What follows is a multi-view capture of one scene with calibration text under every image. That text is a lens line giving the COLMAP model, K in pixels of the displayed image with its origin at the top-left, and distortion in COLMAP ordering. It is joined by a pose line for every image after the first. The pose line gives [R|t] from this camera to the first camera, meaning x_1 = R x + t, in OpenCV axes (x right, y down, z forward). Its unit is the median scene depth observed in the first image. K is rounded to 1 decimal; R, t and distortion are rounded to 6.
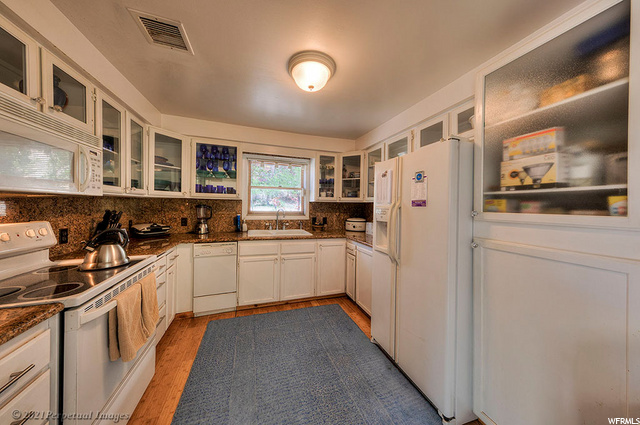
lens RADIAL K [[212.4, 0, 324.6], [0, 212.4, 204.6], [0, 0, 1]] dist [0.020139, 0.000060]
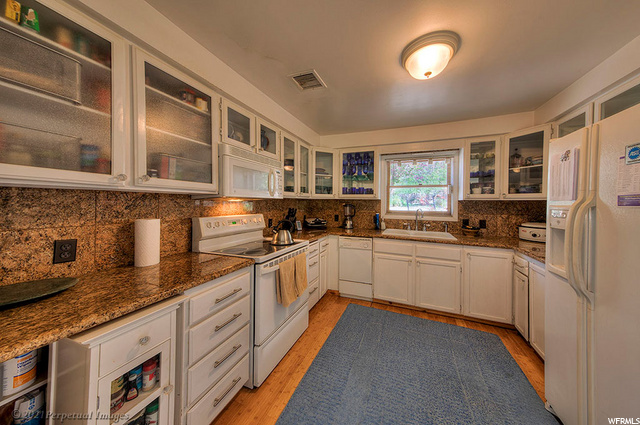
lens RADIAL K [[212.4, 0, 324.6], [0, 212.4, 204.6], [0, 0, 1]] dist [0.020139, 0.000060]
pose [[0.755202, -0.003347, -0.655483, 0.109627], [0.003729, 0.999993, -0.000810, 0.002535], [0.655481, -0.001832, 0.755209, 0.022277]]
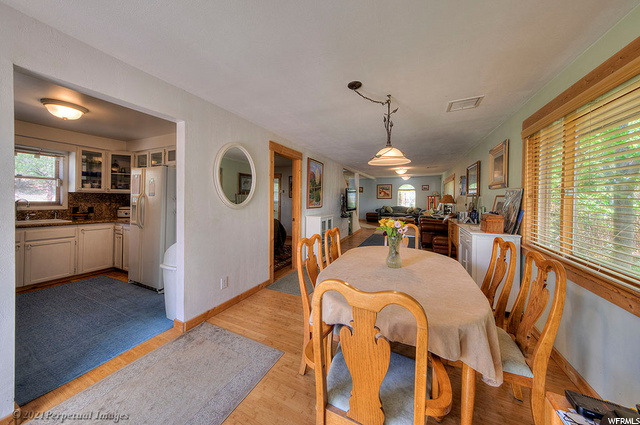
lens RADIAL K [[210.9, 0, 319.3], [0, 210.9, 198.4], [0, 0, 1]] dist [0.000018, 0.000000]
pose [[0.705226, -0.004822, 0.708966, 0.081956], [-0.001402, 0.999965, 0.008197, 0.009655], [-0.708981, -0.006775, 0.705195, -0.768200]]
